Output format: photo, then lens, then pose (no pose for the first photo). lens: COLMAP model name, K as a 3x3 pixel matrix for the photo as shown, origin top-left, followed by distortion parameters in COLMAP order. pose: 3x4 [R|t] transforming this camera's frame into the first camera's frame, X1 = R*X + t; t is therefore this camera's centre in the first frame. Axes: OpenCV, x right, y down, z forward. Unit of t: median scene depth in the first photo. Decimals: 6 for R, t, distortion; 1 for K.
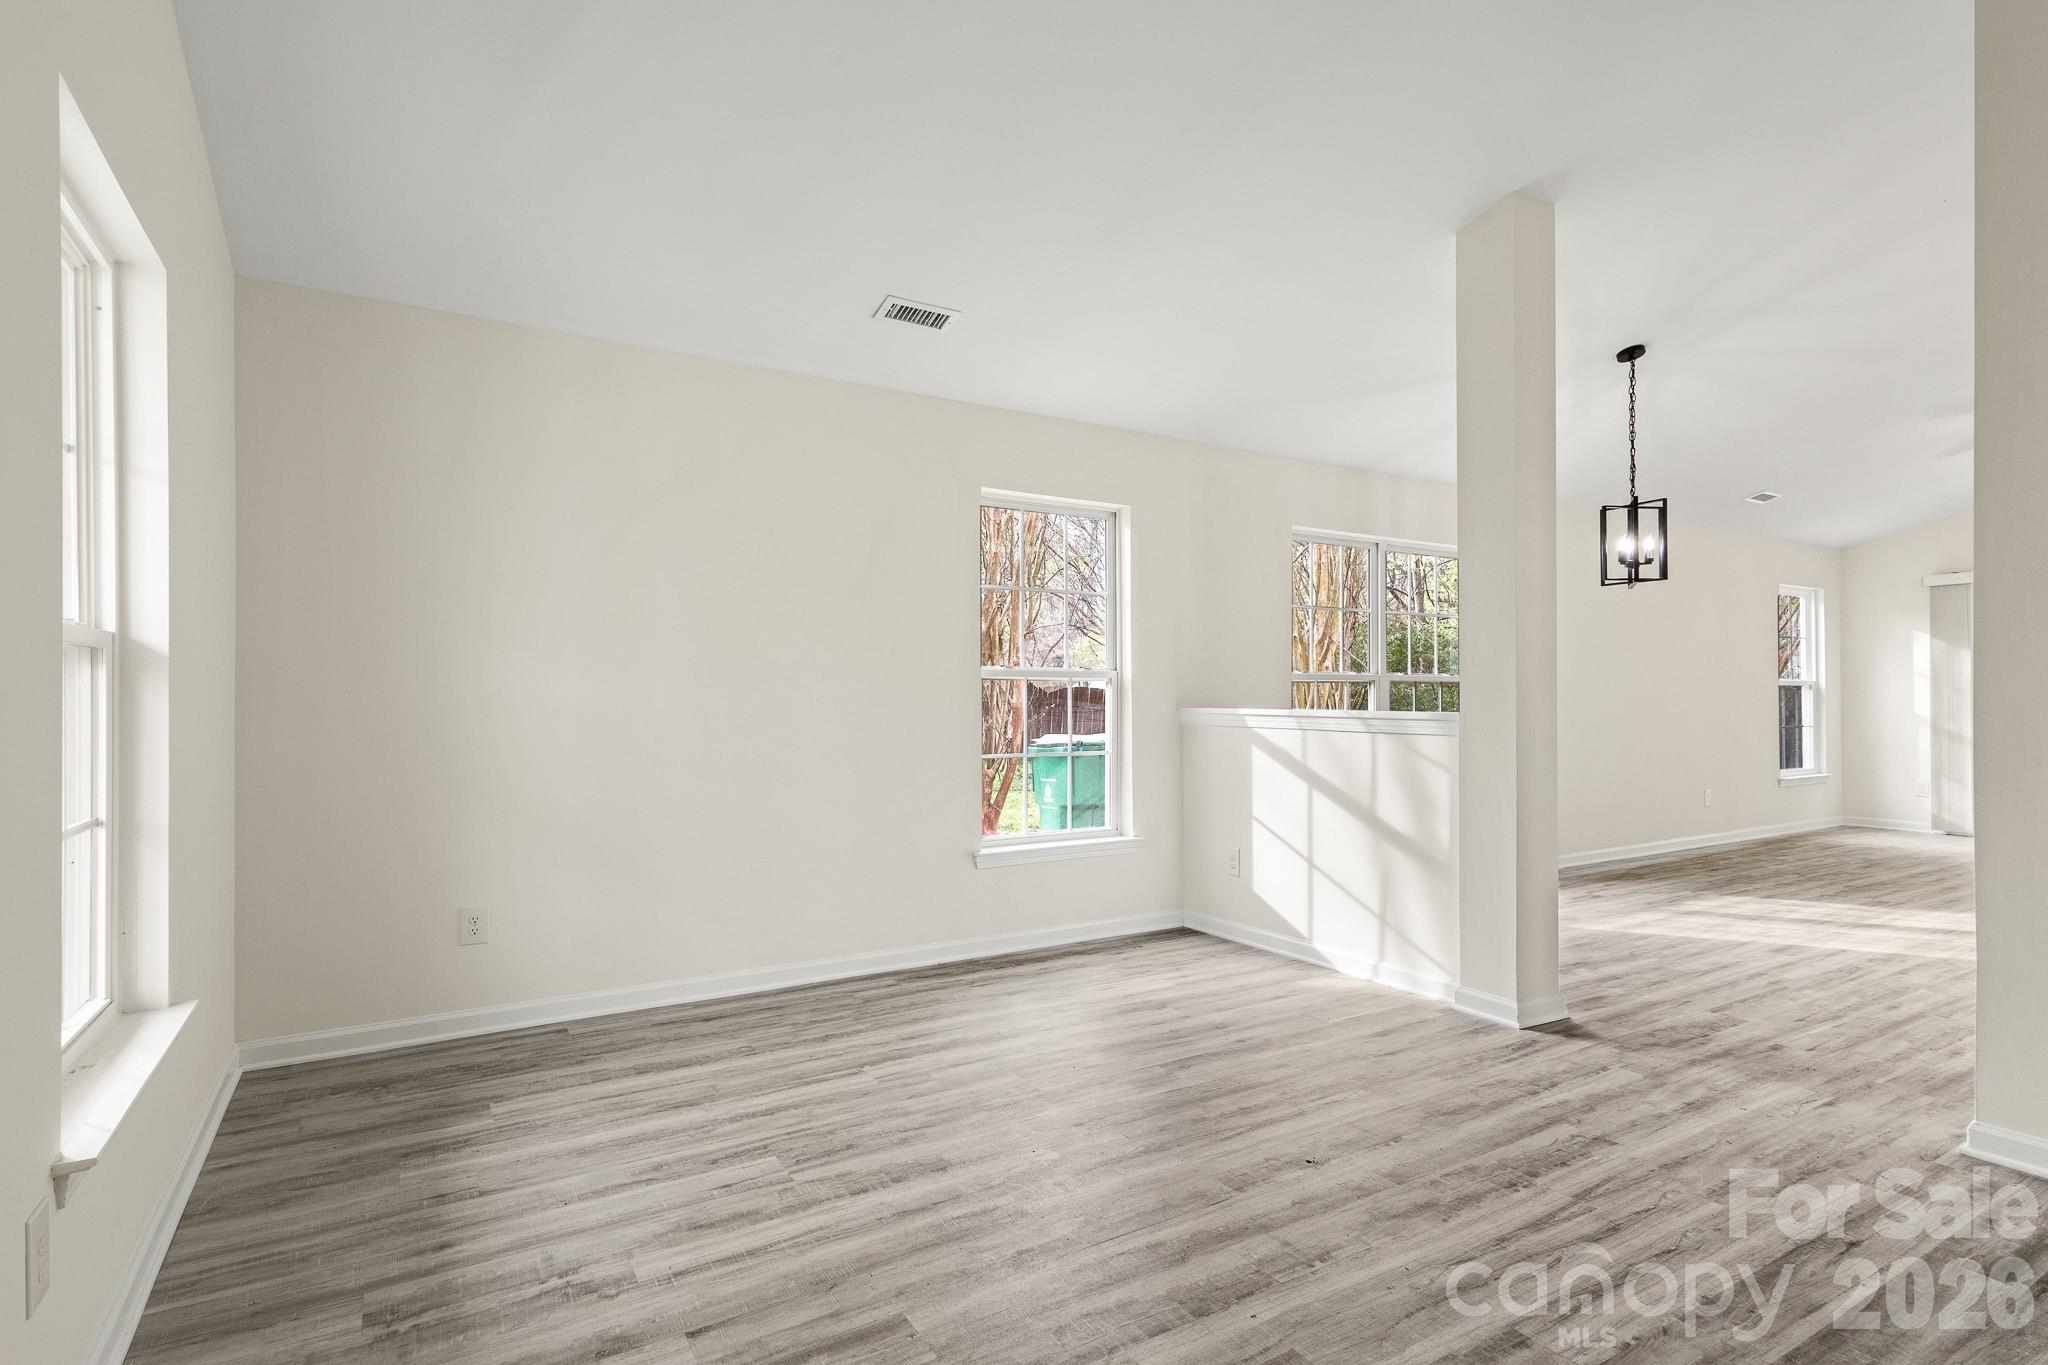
lens RADIAL K [[1022.2, 0, 1024.1], [0, 1022.2, 687.9], [0, 0, 1]] dist [0.012875, -0.000387]
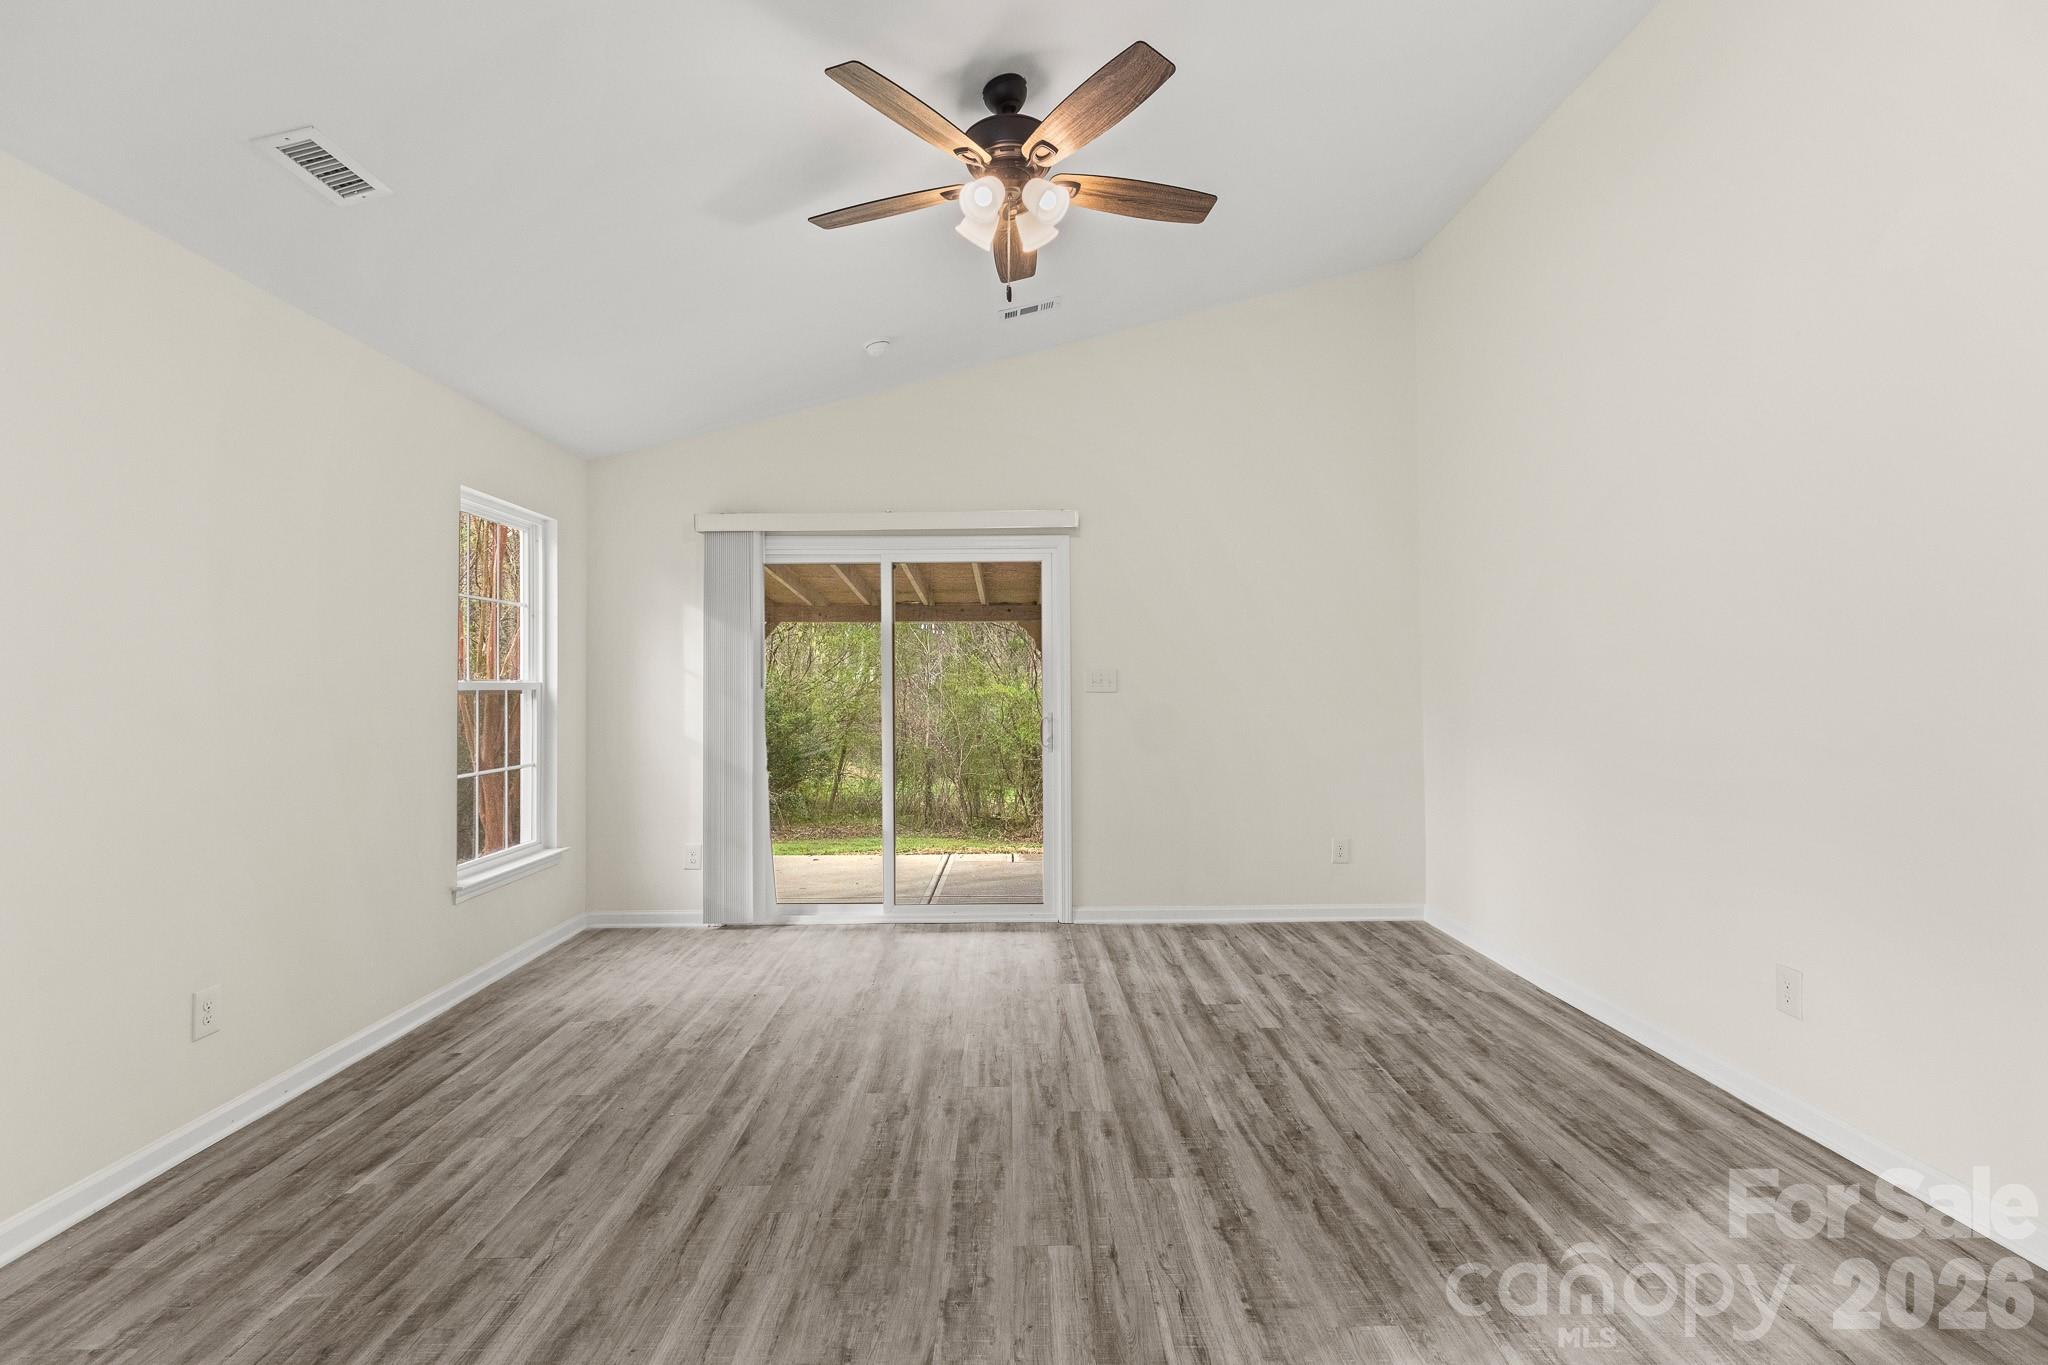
lens RADIAL K [[954.5, 0, 1020.4], [0, 954.5, 666.1], [0, 0, 1]] dist [0.001107, -0.000013]
pose [[0.514664, 0.015298, 0.857255, 1.154753], [-0.000235, 0.999843, -0.017701, -0.016557], [-0.857392, 0.008909, 0.514587, 1.290371]]
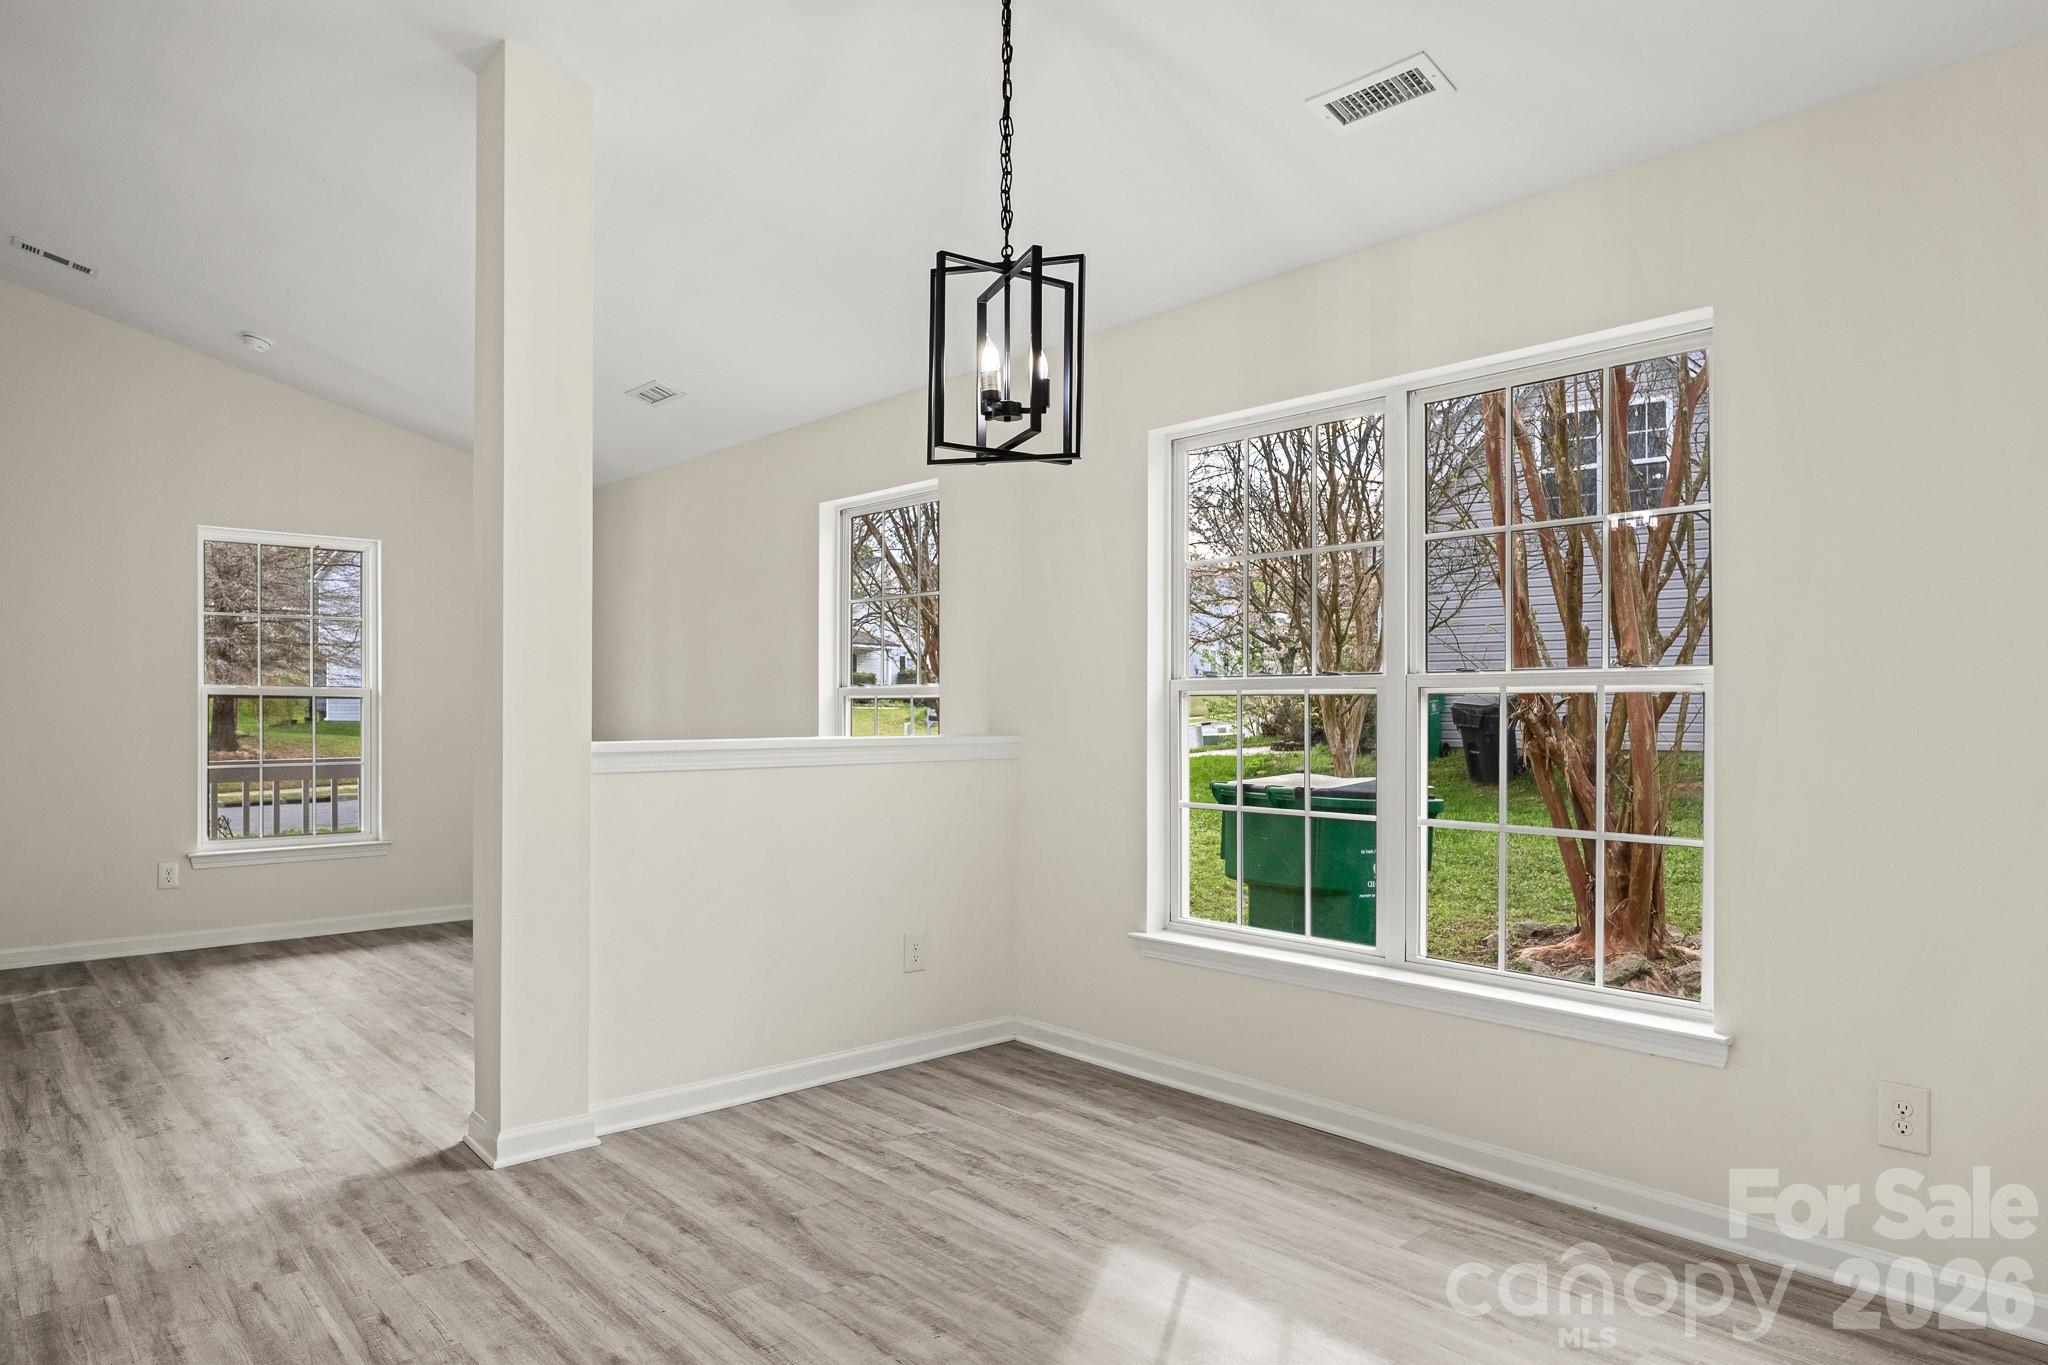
lens RADIAL K [[1255.4, 0, 1026.3], [0, 1255.4, 704.2], [0, 0, 1]] dist [-0.003437, -0.000740]
pose [[0.174385, -0.007239, -0.984651, 1.497759], [0.006306, 0.999961, -0.006235, 0.005268], [0.984657, -0.005122, 0.174424, 1.249139]]
